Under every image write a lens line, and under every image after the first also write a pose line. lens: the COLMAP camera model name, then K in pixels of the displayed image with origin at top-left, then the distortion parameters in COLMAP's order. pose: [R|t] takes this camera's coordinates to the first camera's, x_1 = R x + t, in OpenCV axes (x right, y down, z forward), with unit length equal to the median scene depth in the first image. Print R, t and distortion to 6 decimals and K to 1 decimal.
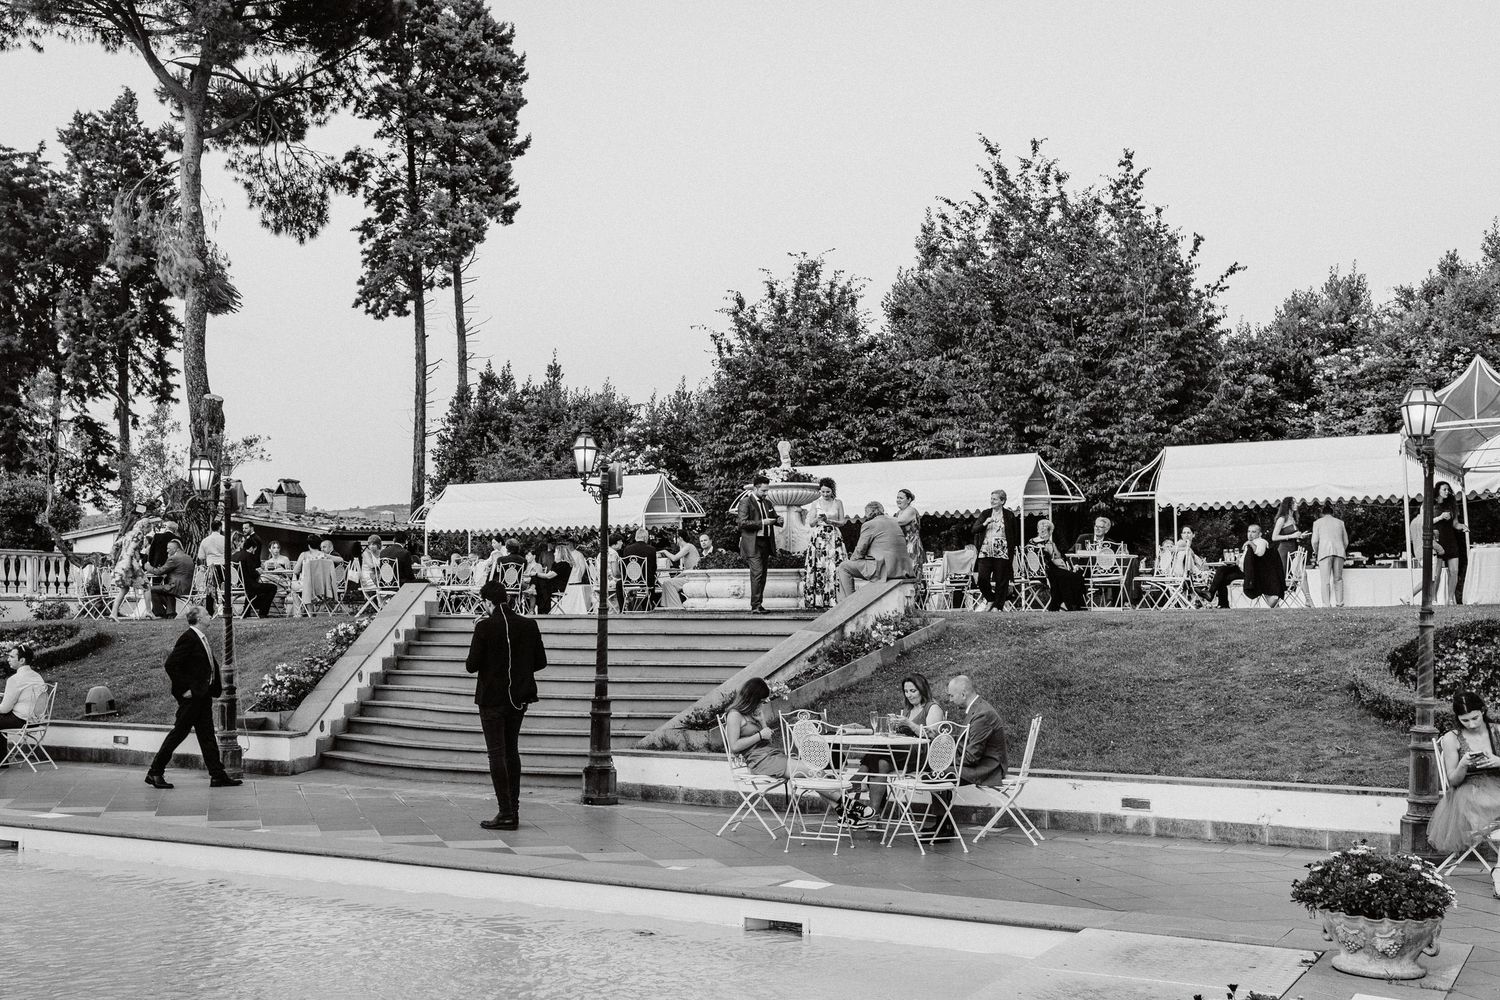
lens RADIAL K [[1513.1, 0, 750.0], [0, 1513.1, 500.0], [0, 0, 1]] dist [0.008039, -0.018508]
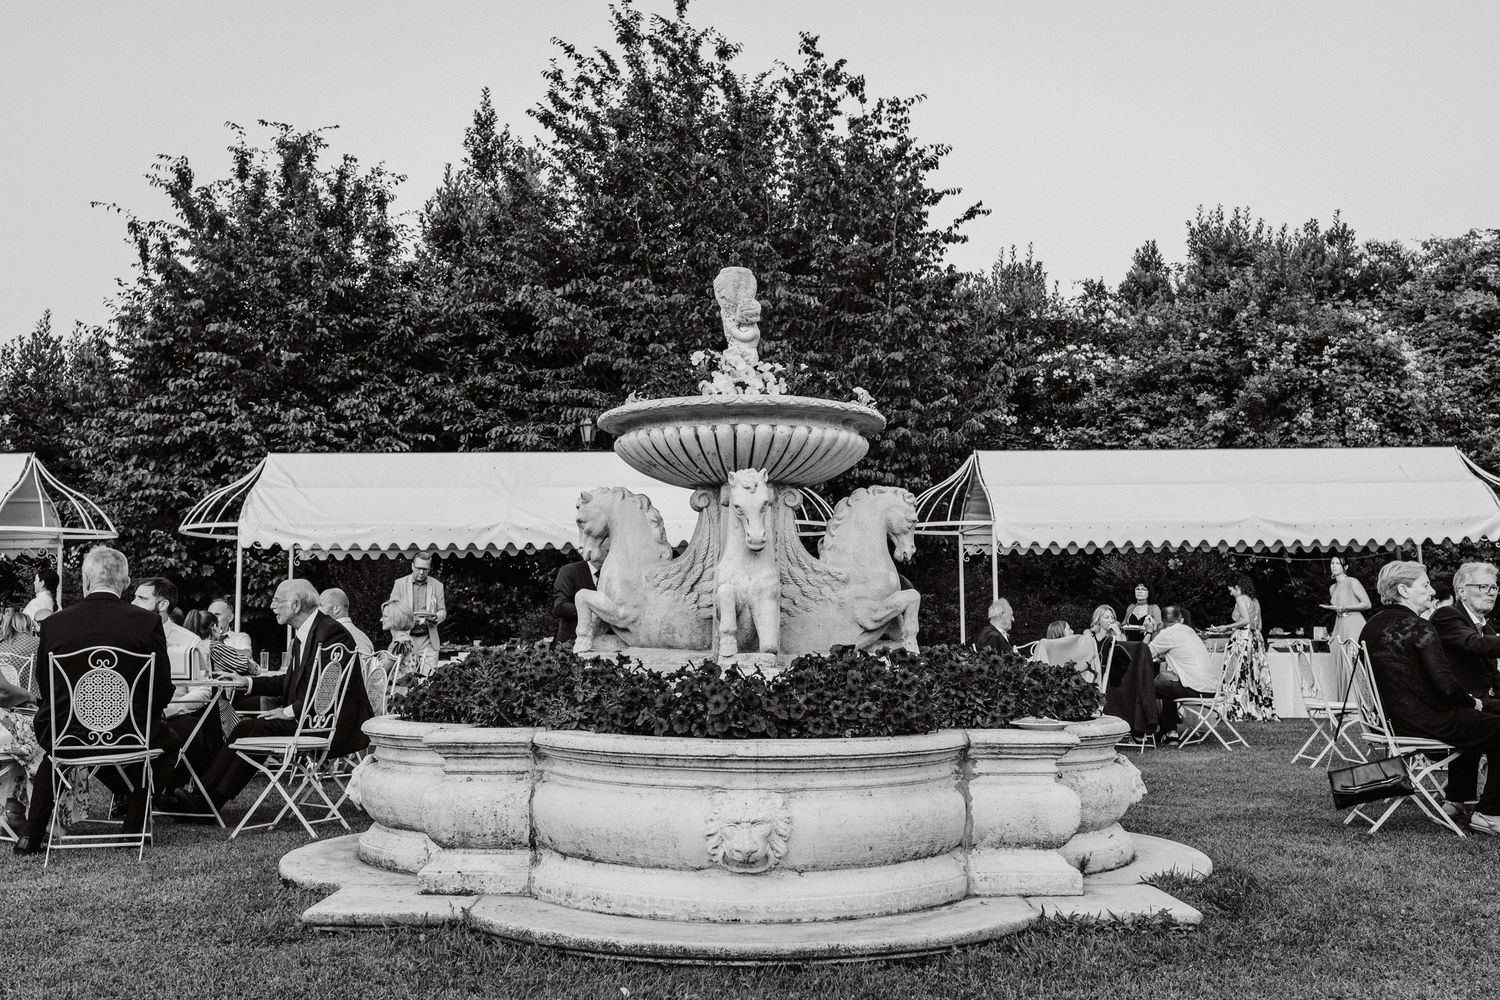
lens RADIAL K [[1403.7, 0, 750.0], [0, 1403.7, 500.0], [0, 0, 1]] dist [0.007482, 0.011083]
pose [[0.888894, 0.049724, 0.455405, -0.056224], [-0.034701, 0.998544, -0.041297, 0.009871], [-0.456796, 0.020906, 0.889326, 0.437645]]
